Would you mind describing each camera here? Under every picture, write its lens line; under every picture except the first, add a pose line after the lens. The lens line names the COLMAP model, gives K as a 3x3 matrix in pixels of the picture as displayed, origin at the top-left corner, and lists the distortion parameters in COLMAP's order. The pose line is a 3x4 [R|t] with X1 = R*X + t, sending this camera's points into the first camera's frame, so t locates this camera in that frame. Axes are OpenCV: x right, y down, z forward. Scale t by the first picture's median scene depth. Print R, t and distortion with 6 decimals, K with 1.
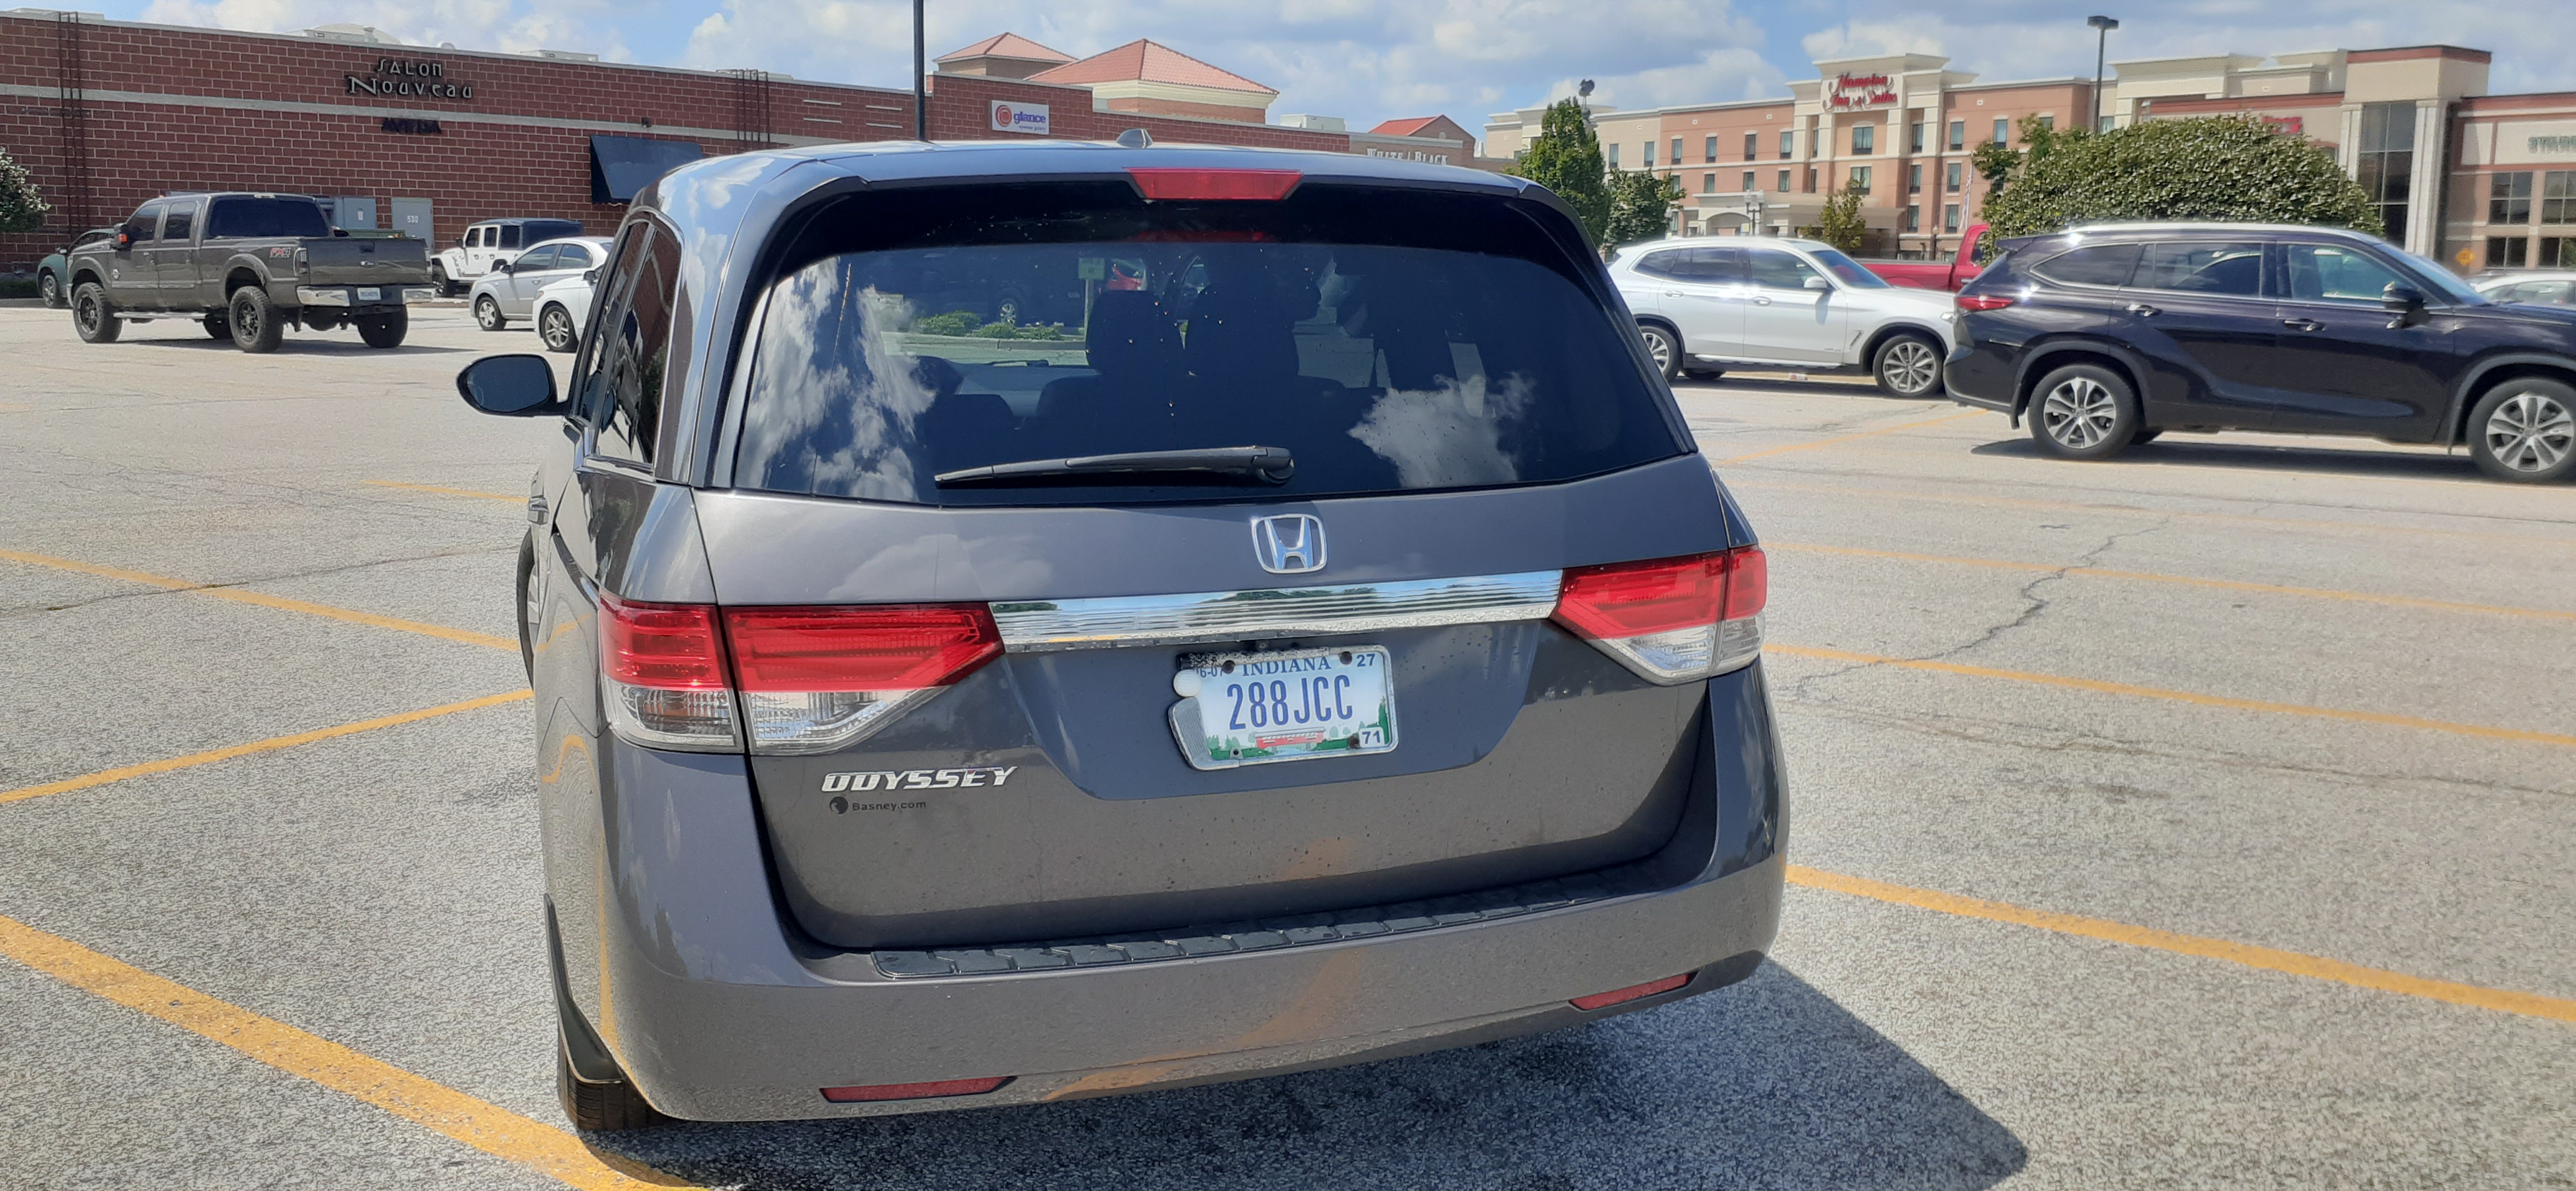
lens RADIAL K [[2205.7, 0, 1288.0], [0, 2205.7, 595.5], [0, 0, 1]] dist [0.005164, 0.016273]
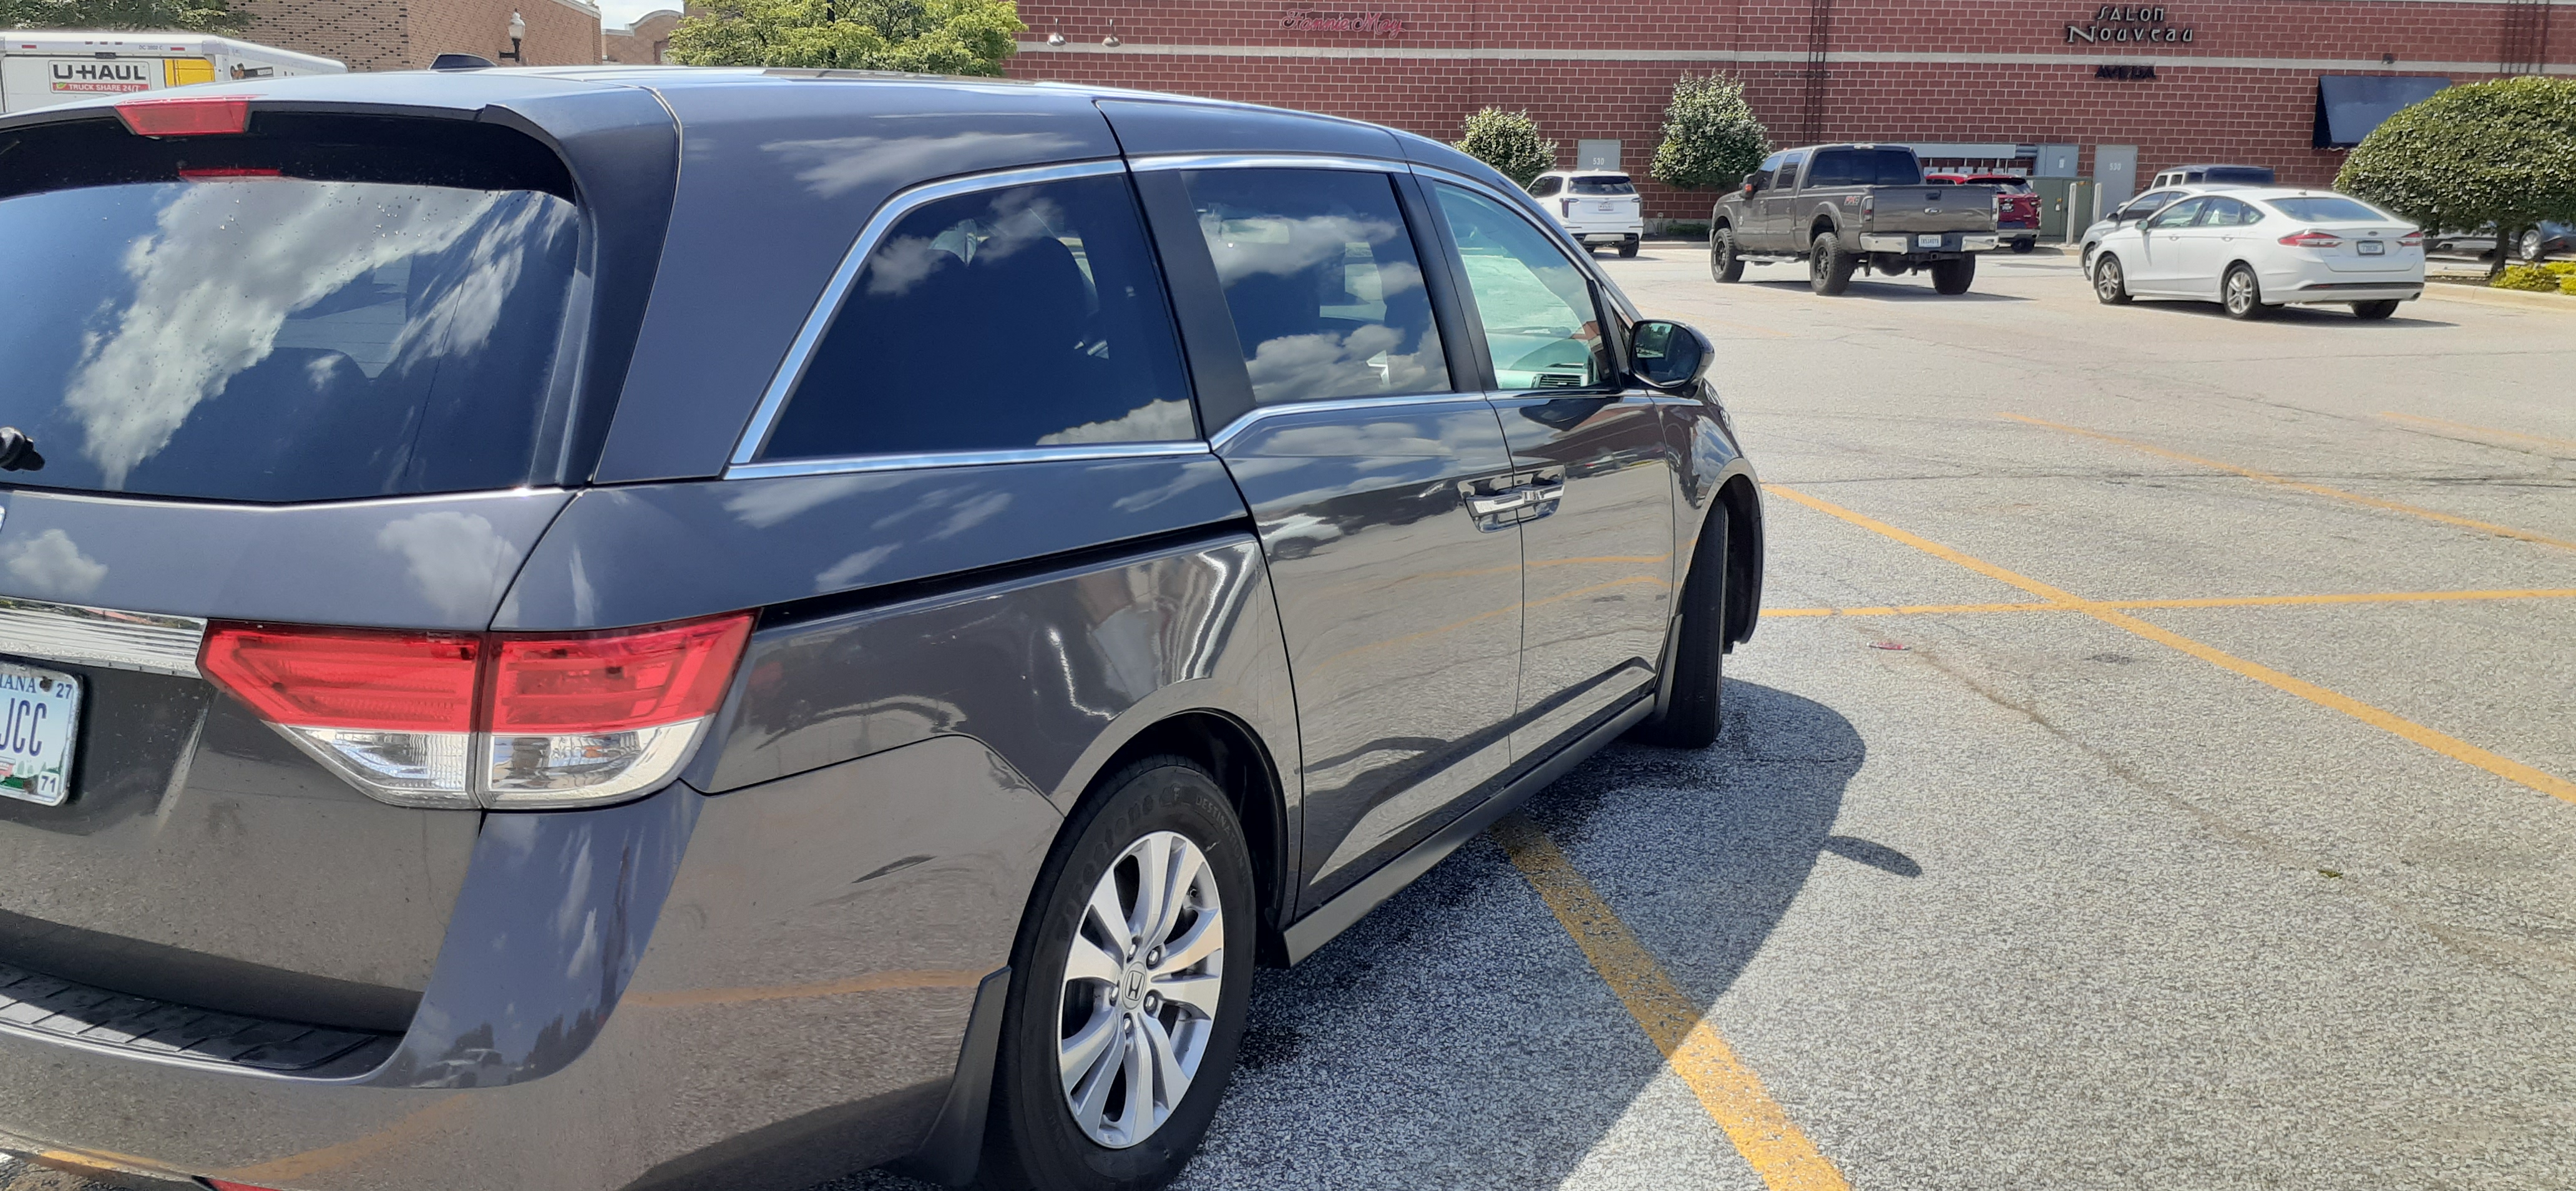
lens RADIAL K [[2153.1, 0, 1288.0], [0, 2153.1, 595.5], [0, 0, 1]] dist [0.046800, -0.139060]
pose [[0.681664, 0.132405, -0.719586, 0.120302], [-0.113109, 0.990737, 0.075148, -0.015461], [0.722870, 0.030166, 0.690325, 0.100322]]
